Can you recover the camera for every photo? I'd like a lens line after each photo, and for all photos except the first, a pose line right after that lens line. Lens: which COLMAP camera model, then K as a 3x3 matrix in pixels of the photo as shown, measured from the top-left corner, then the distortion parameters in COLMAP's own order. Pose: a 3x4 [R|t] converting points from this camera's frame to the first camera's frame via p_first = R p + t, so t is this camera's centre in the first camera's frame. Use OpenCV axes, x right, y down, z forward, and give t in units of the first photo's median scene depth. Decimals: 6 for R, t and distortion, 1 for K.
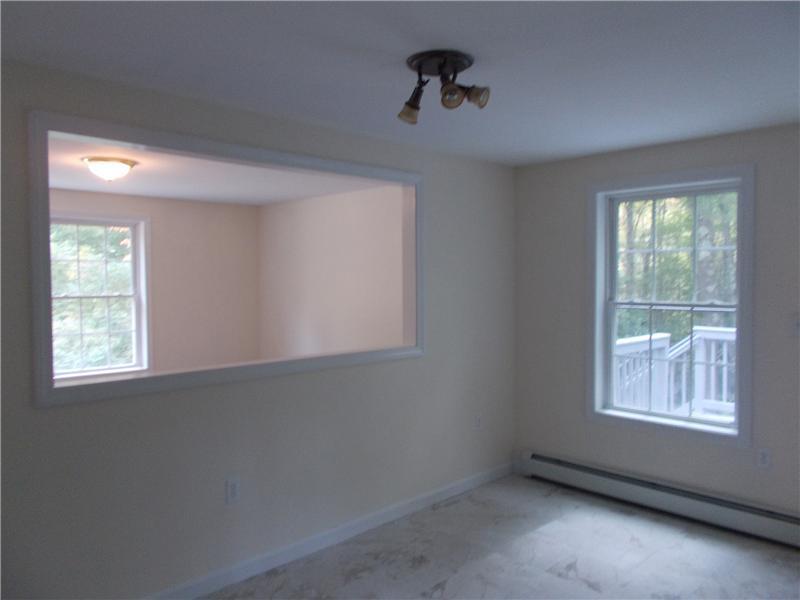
lens RADIAL K [[617.1, 0, 400.0], [0, 617.1, 300.0], [0, 0, 1]] dist [0.001072, -0.000159]
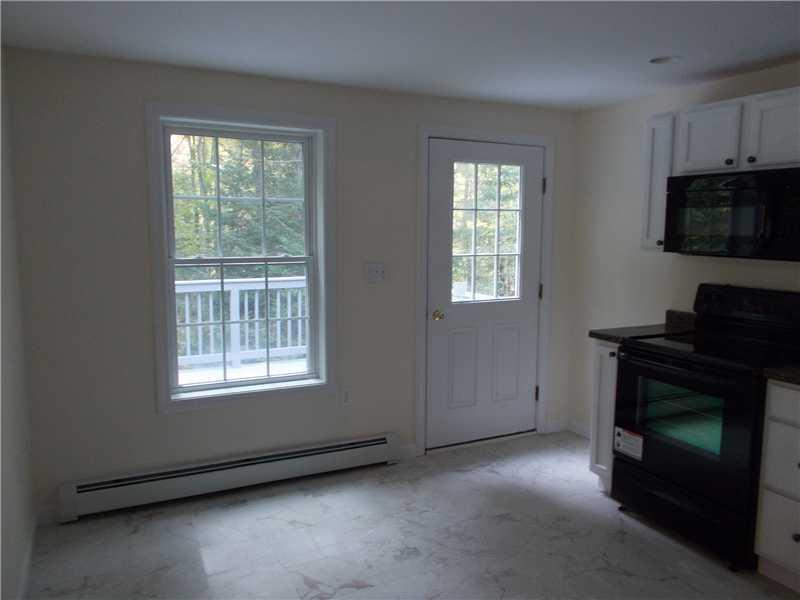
lens RADIAL K [[617.1, 0, 400.0], [0, 617.1, 300.0], [0, 0, 1]] dist [0.001072, -0.000159]
pose [[0.300828, -0.112826, 0.946981, -0.353690], [0.021186, 0.993523, 0.111641, -0.030518], [-0.953443, -0.013522, 0.301270, 0.524961]]
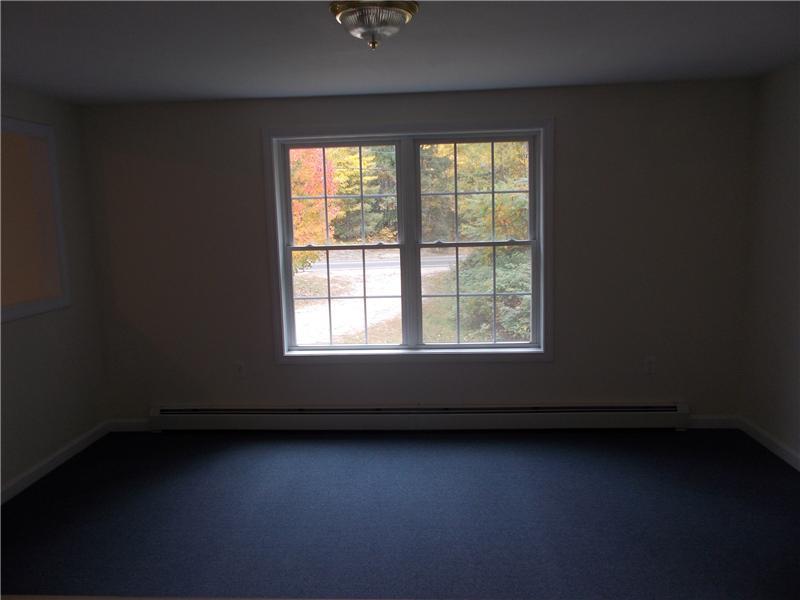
lens RADIAL K [[513.4, 0, 400.5], [0, 513.4, 278.6], [0, 0, 1]] dist [-0.038676, 0.000103]
pose [[0.737409, -0.103195, 0.667517, -0.260607], [0.048220, 0.993782, 0.100364, -0.028000], [-0.673723, -0.041822, 0.737799, 0.431524]]
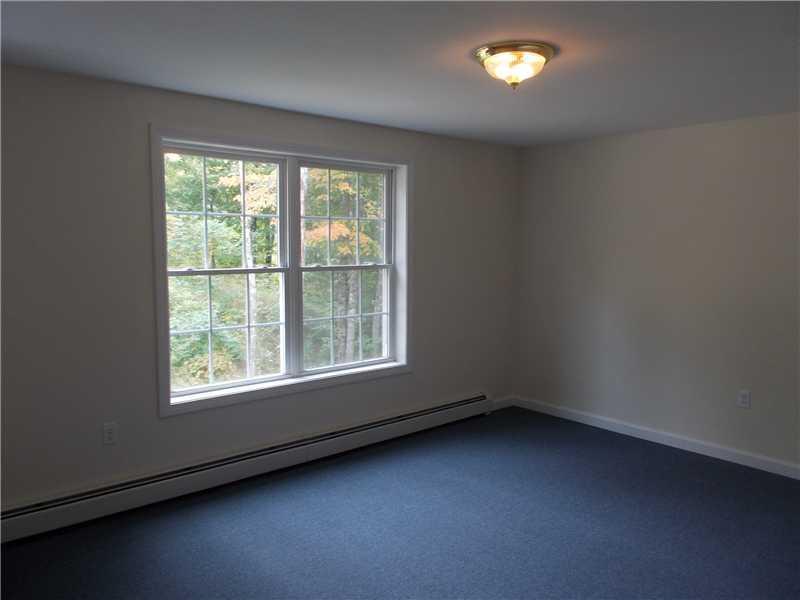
lens RADIAL K [[617.1, 0, 400.0], [0, 617.1, 300.0], [0, 0, 1]] dist [0.001072, -0.000159]
pose [[0.046065, -0.097826, 0.994137, -0.632169], [0.021711, 0.995056, 0.096910, -0.039027], [-0.998702, 0.017119, 0.047961, 0.815172]]
